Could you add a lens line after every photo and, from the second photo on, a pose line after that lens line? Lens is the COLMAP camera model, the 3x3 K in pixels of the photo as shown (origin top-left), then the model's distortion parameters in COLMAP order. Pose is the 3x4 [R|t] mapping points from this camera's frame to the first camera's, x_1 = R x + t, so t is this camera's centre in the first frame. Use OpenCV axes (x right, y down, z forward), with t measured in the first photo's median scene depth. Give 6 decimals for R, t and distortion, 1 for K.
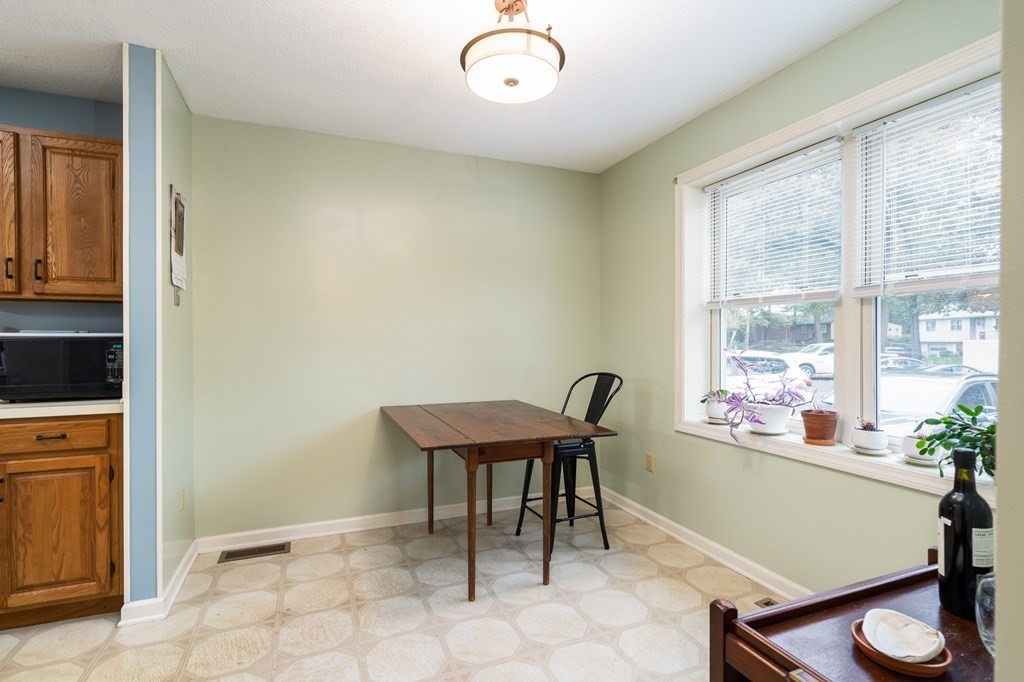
lens RADIAL K [[512.7, 0, 513.2], [0, 512.7, 330.7], [0, 0, 1]] dist [0.004869, -0.000447]
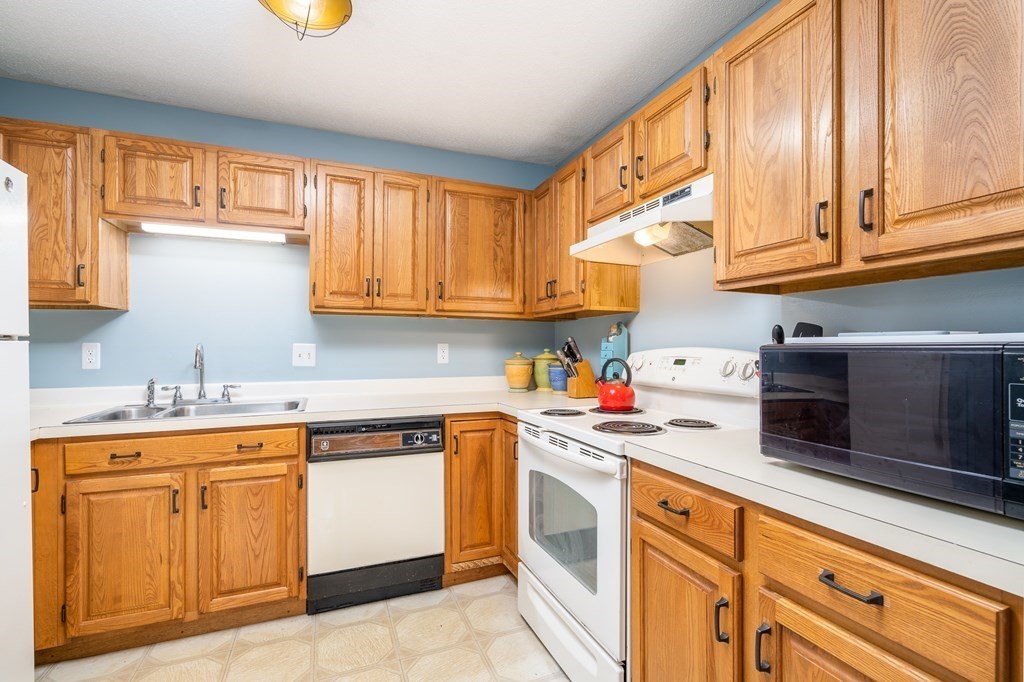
lens RADIAL K [[464.1, 0, 510.7], [0, 464.1, 347.8], [0, 0, 1]] dist [-0.002409, 0.000419]
pose [[-0.008264, -0.000832, -0.999966, -0.478327], [-0.000226, 1.000000, -0.000830, 0.014018], [0.999966, 0.000219, -0.008264, 0.666260]]
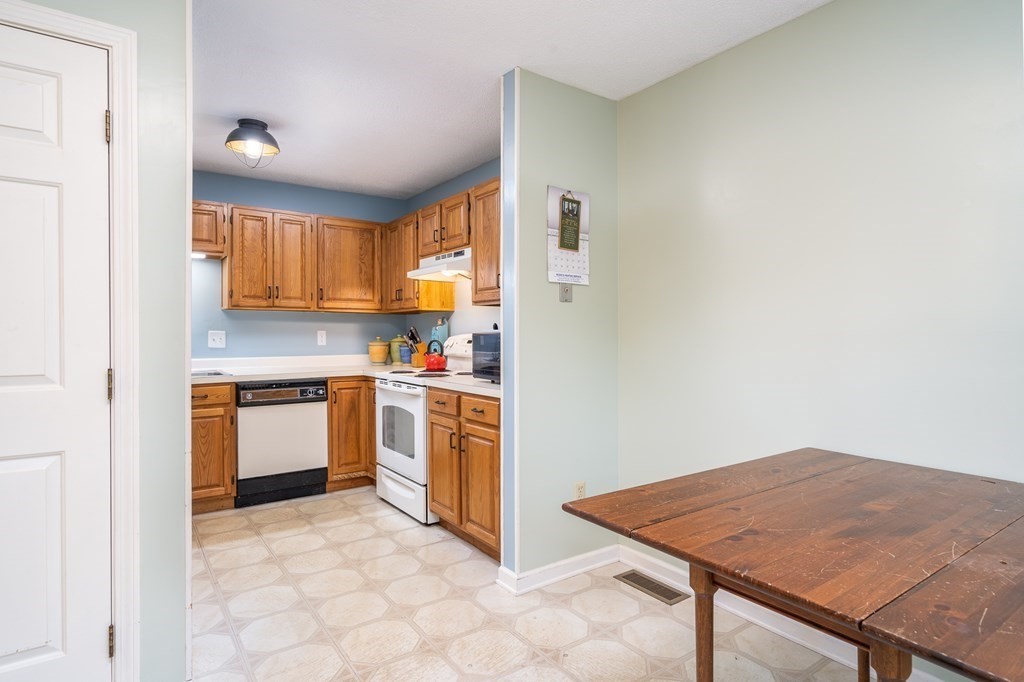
lens RADIAL K [[556.7, 0, 511.5], [0, 556.7, 342.9], [0, 0, 1]] dist [0.003814, 0.001325]
pose [[0.218656, 0.016511, -0.975662, 0.424452], [0.002921, 0.999841, 0.017575, 0.012231], [0.975798, -0.006693, 0.218573, 0.707595]]
